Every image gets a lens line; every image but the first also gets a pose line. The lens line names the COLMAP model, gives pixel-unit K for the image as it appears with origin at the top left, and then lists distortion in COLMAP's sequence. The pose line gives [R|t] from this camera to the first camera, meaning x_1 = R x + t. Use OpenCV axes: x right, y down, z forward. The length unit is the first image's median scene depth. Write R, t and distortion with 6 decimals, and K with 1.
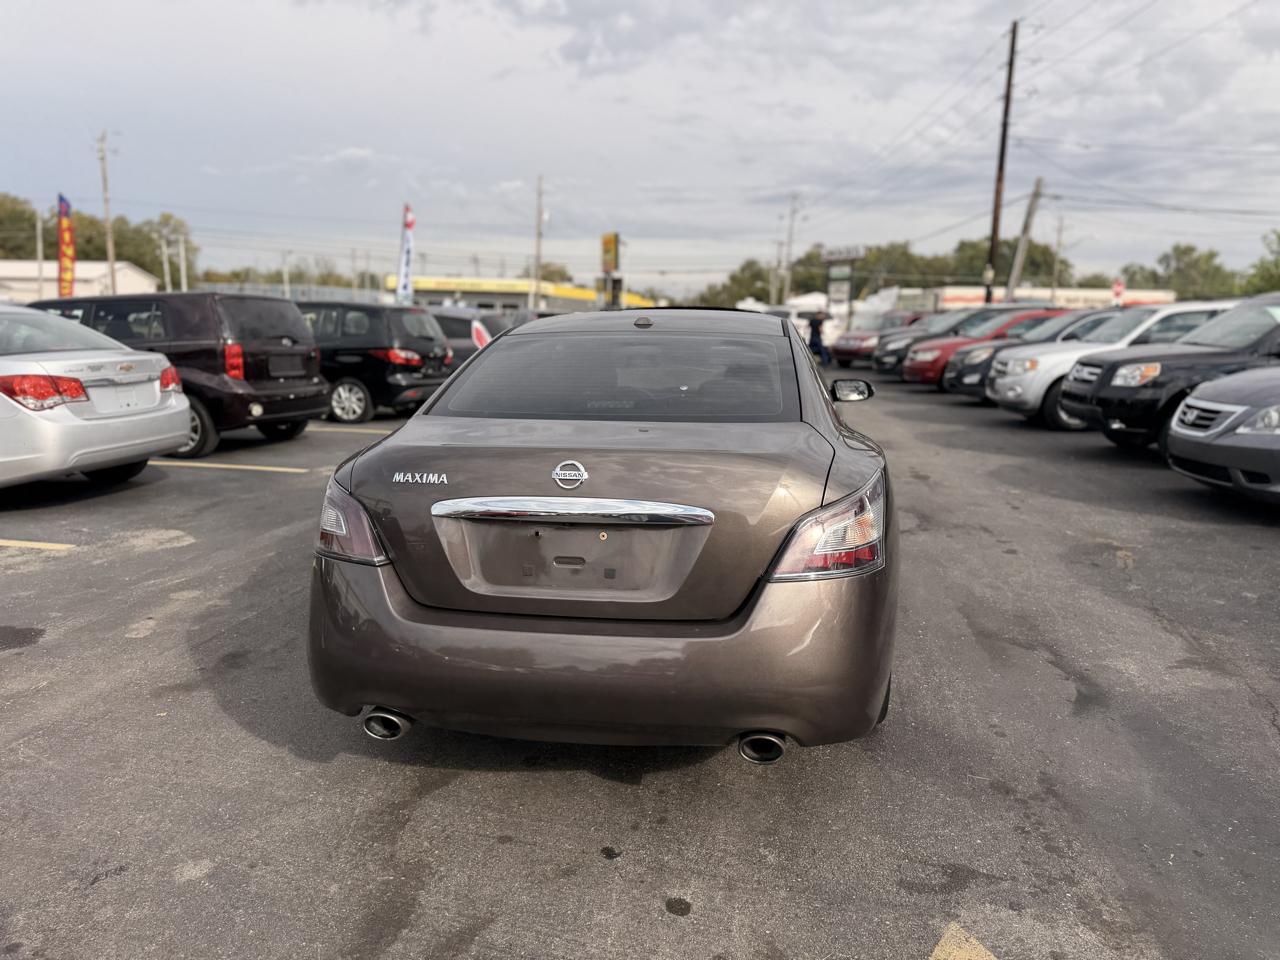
lens RADIAL K [[907.0, 0, 644.7], [0, 907.0, 484.3], [0, 0, 1]] dist [0.022818, -0.031139]
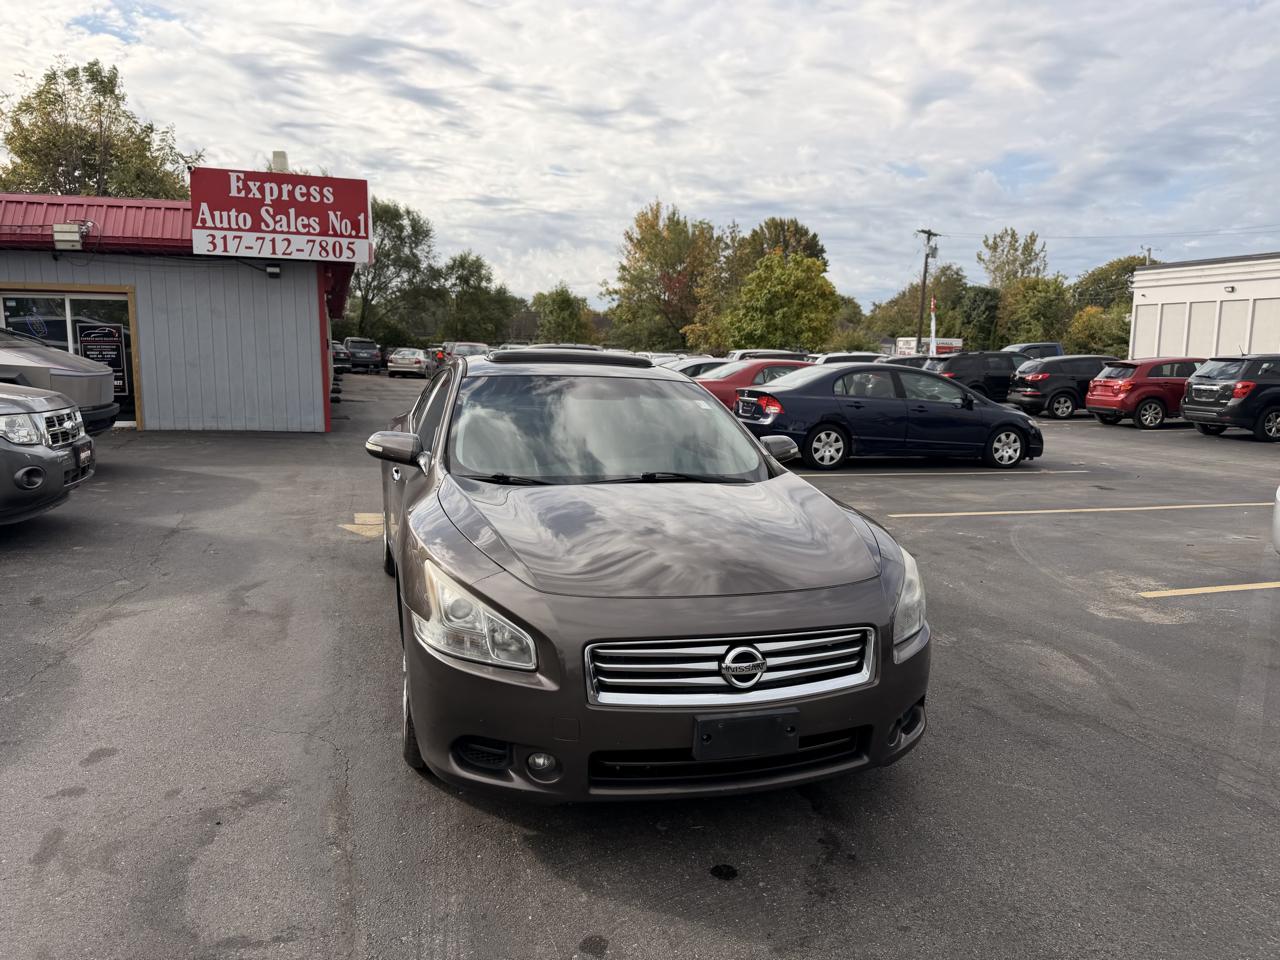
lens RADIAL K [[907.0, 0, 644.7], [0, 907.0, 492.8], [0, 0, 1]] dist [0.022818, -0.031139]
pose [[-0.897107, 0.035776, -0.440362, 0.281280], [-0.111639, 0.946016, 0.304288, -0.243295], [0.427476, 0.322140, -0.844683, 1.302816]]
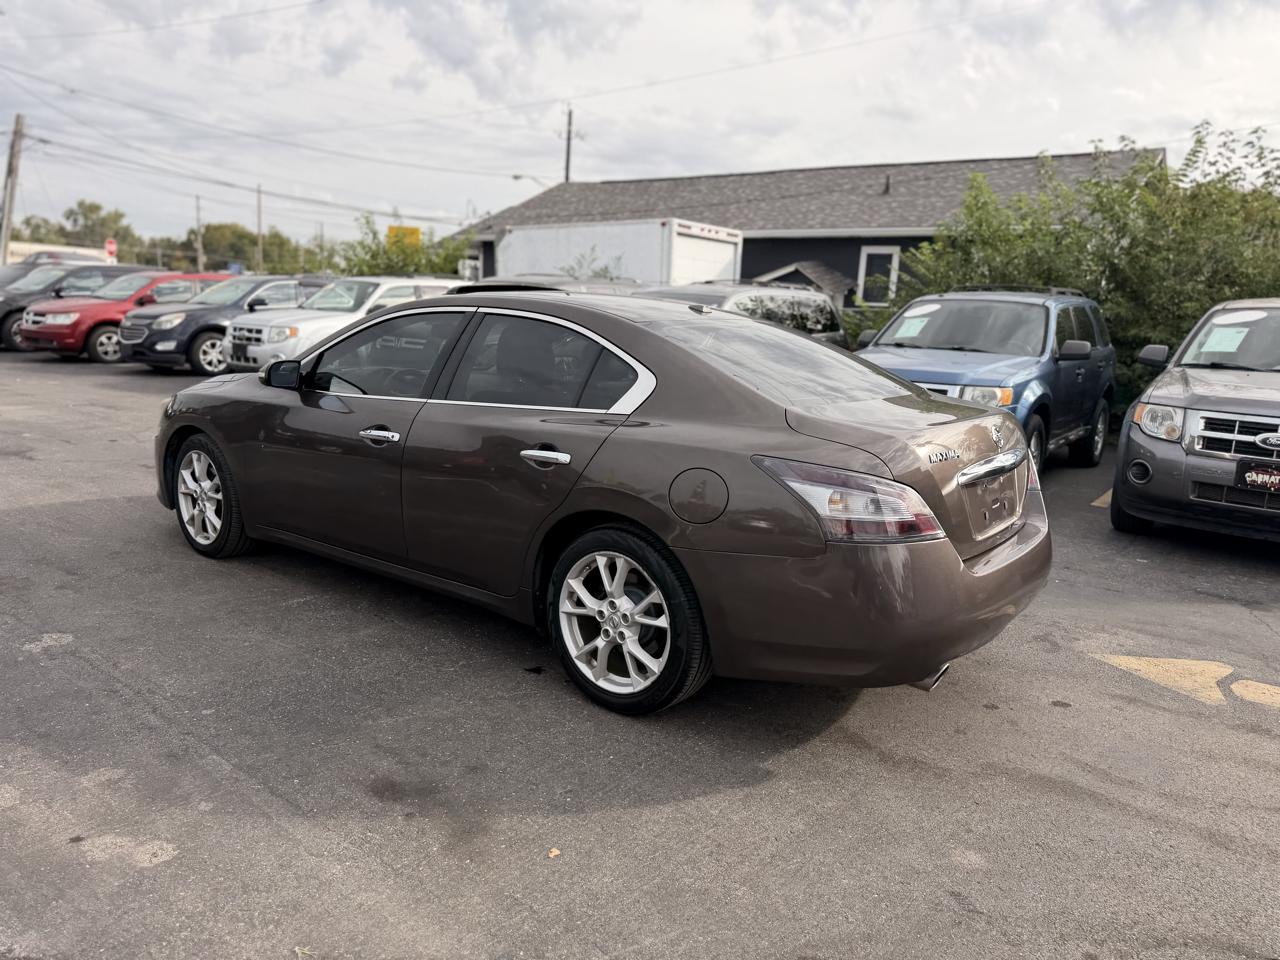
lens RADIAL K [[907.0, 0, 648.0], [0, 907.0, 474.6], [0, 0, 1]] dist [0.022818, -0.031139]
pose [[0.475341, -0.142568, 0.868174, -0.517405], [0.113269, 0.988488, 0.100308, -0.051378], [-0.872480, 0.050657, 0.486017, 0.274035]]
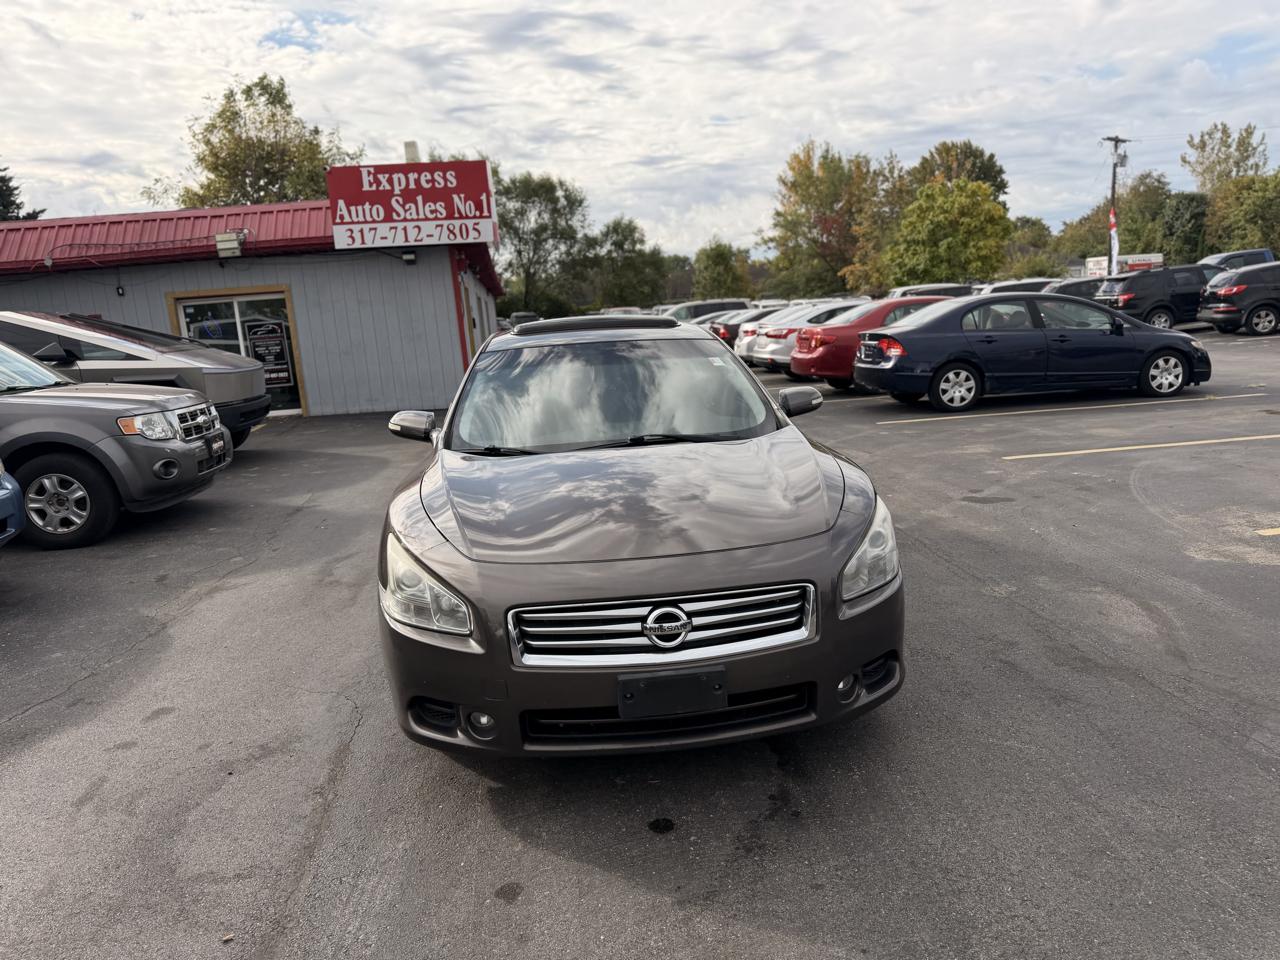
lens RADIAL K [[907.0, 0, 645.7], [0, 907.0, 493.5], [0, 0, 1]] dist [0.022818, -0.031139]
pose [[-0.961376, 0.103084, -0.255207, 0.178758], [0.004185, 0.932585, 0.360927, -0.254562], [0.275208, 0.345919, -0.896996, 1.345489]]
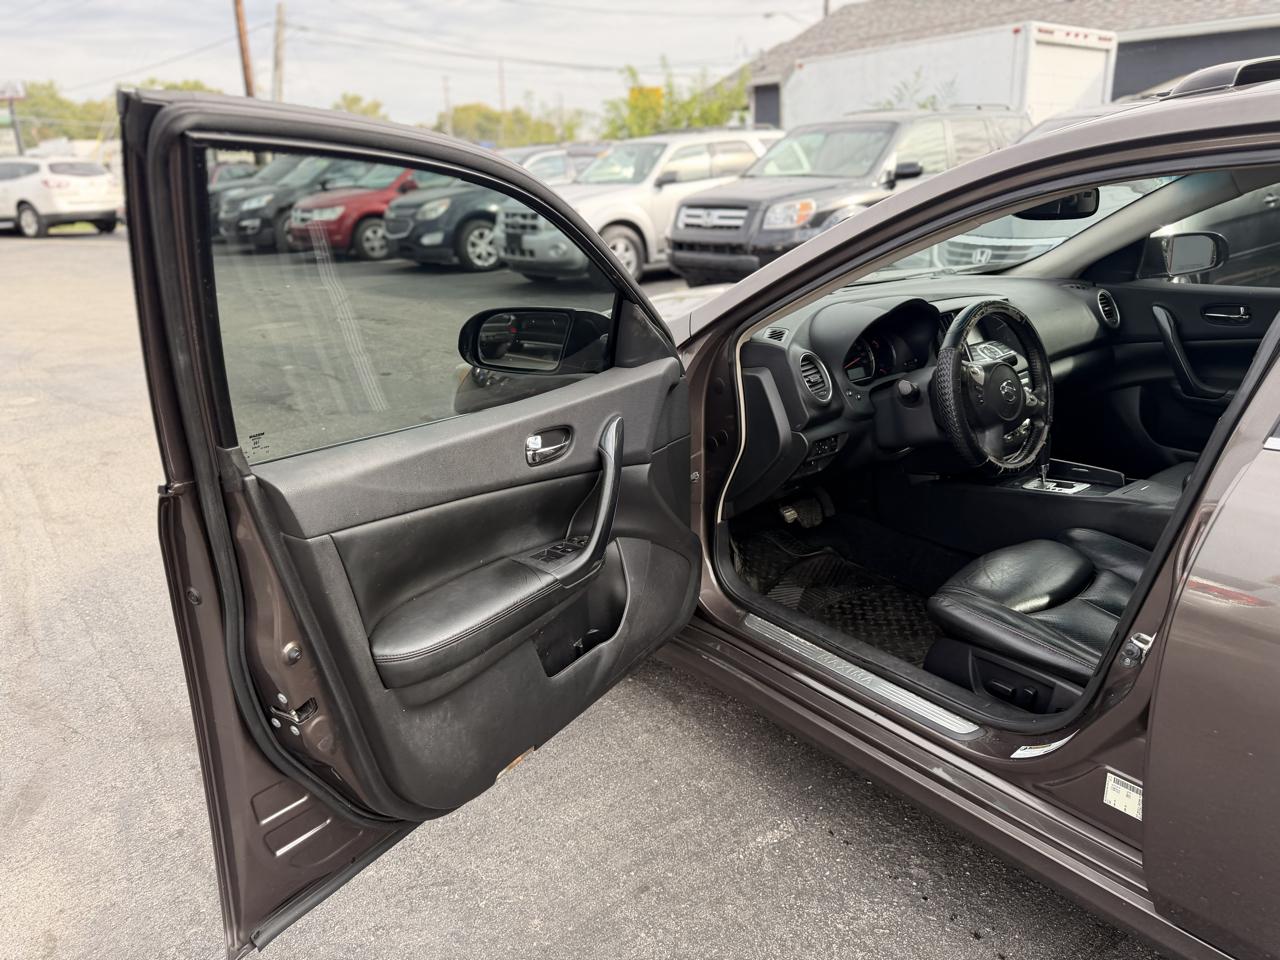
lens RADIAL K [[907.0, 0, 646.8], [0, 907.0, 480.3], [0, 0, 1]] dist [0.022818, -0.031139]
pose [[0.677122, -0.264854, 0.686555, -0.294997], [0.162370, 0.963763, 0.211653, -0.104934], [-0.717734, -0.031839, 0.695589, 0.619020]]
